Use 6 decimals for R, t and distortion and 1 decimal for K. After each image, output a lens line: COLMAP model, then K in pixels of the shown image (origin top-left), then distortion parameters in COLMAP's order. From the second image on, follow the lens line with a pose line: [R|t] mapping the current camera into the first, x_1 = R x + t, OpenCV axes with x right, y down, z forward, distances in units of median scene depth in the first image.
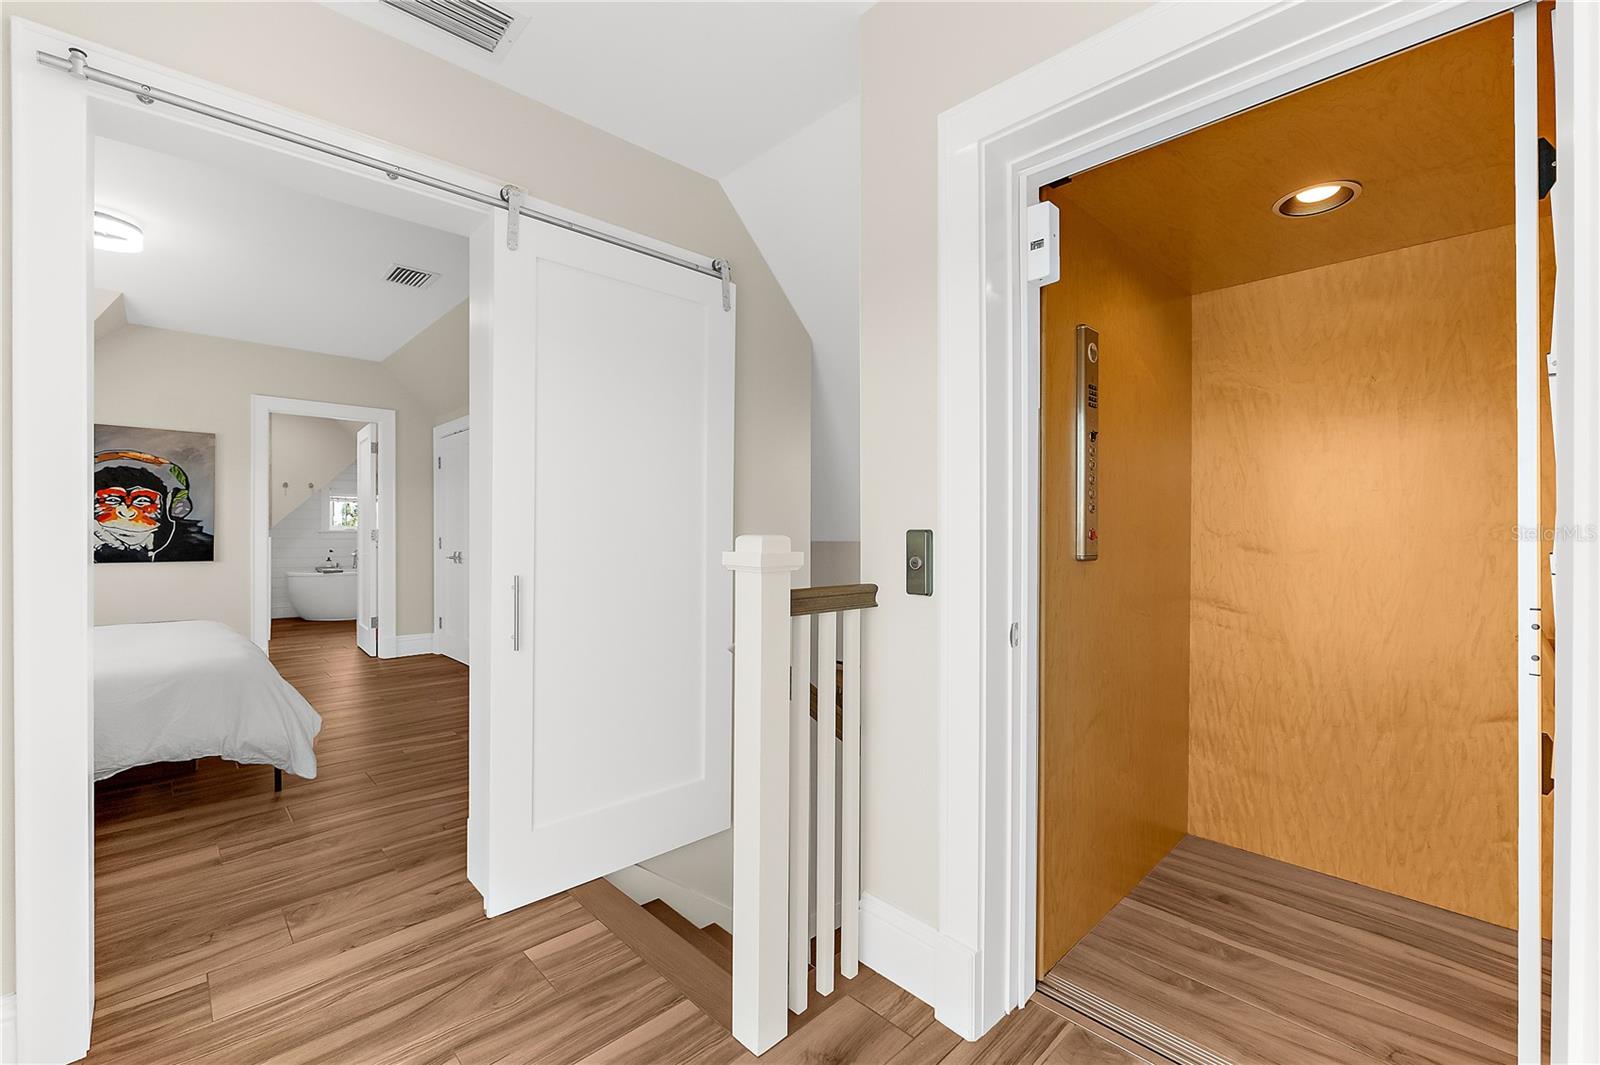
lens RADIAL K [[677.2, 0, 799.3], [0, 677.2, 530.9], [0, 0, 1]] dist [-0.009160, 0.000367]
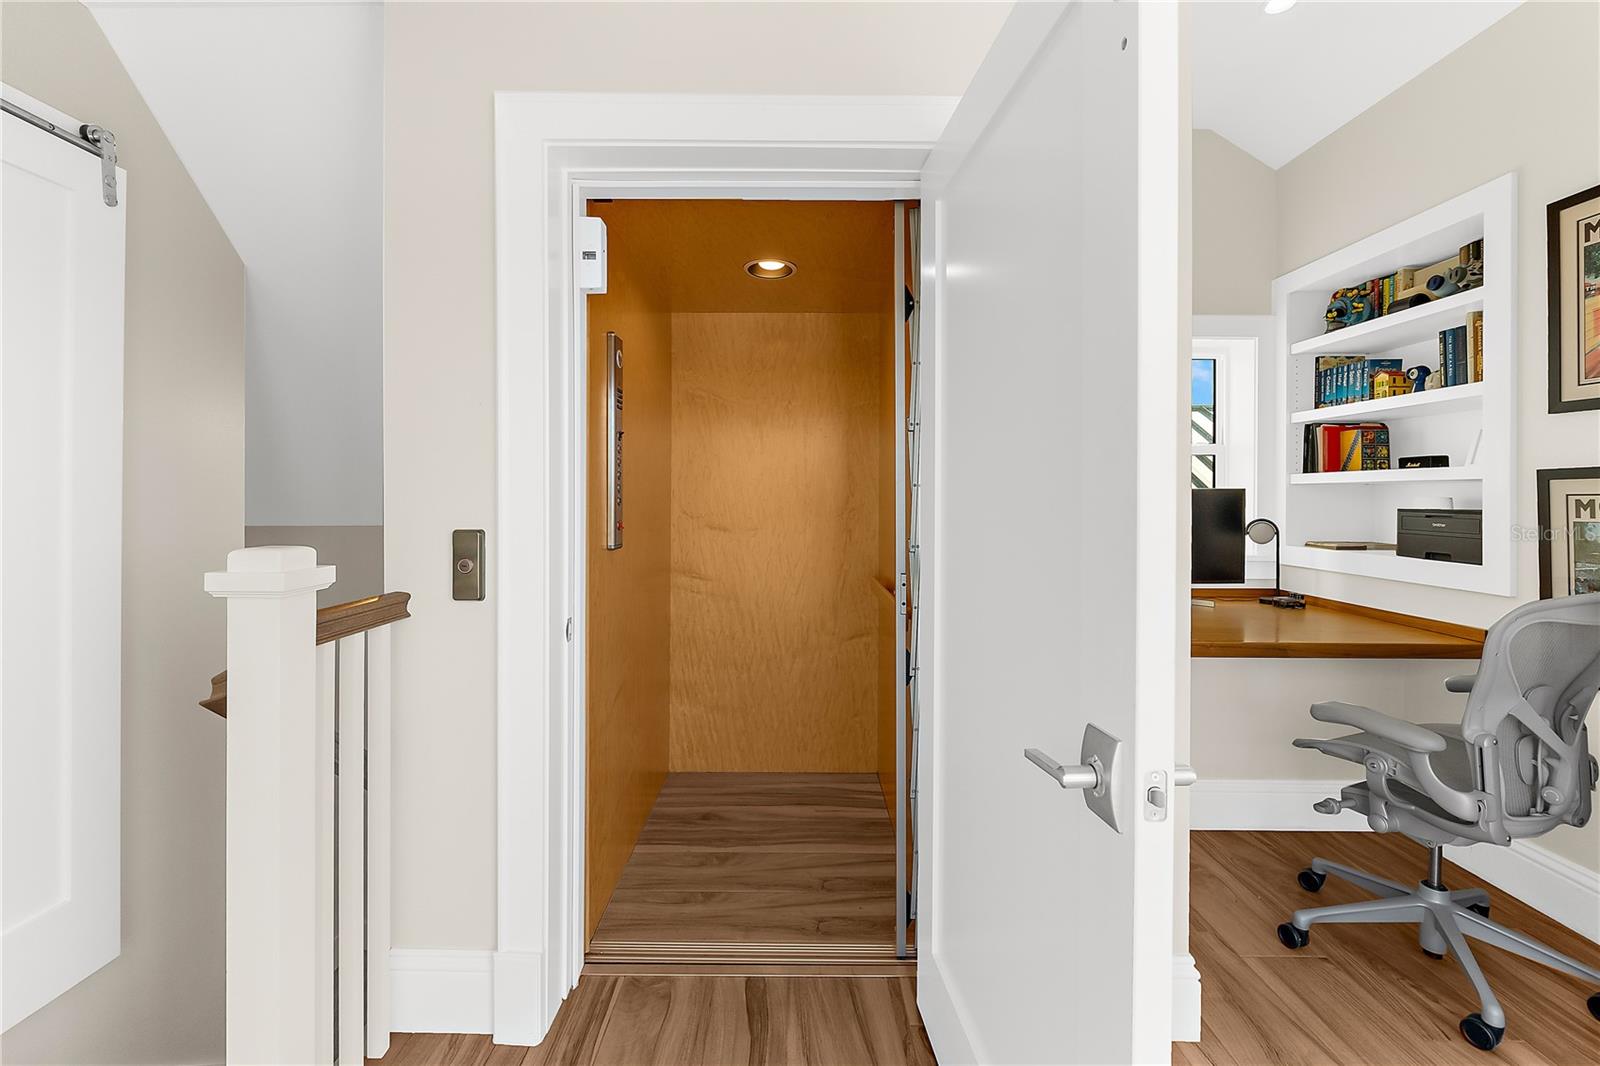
lens RADIAL K [[677.2, 0, 816.4], [0, 677.2, 497.0], [0, 0, 1]] dist [-0.009160, 0.000367]
pose [[0.682394, 0.001155, 0.730983, -0.173959], [-0.002508, 0.999997, 0.000761, -0.048783], [-0.730980, -0.002352, 0.682395, 0.020381]]
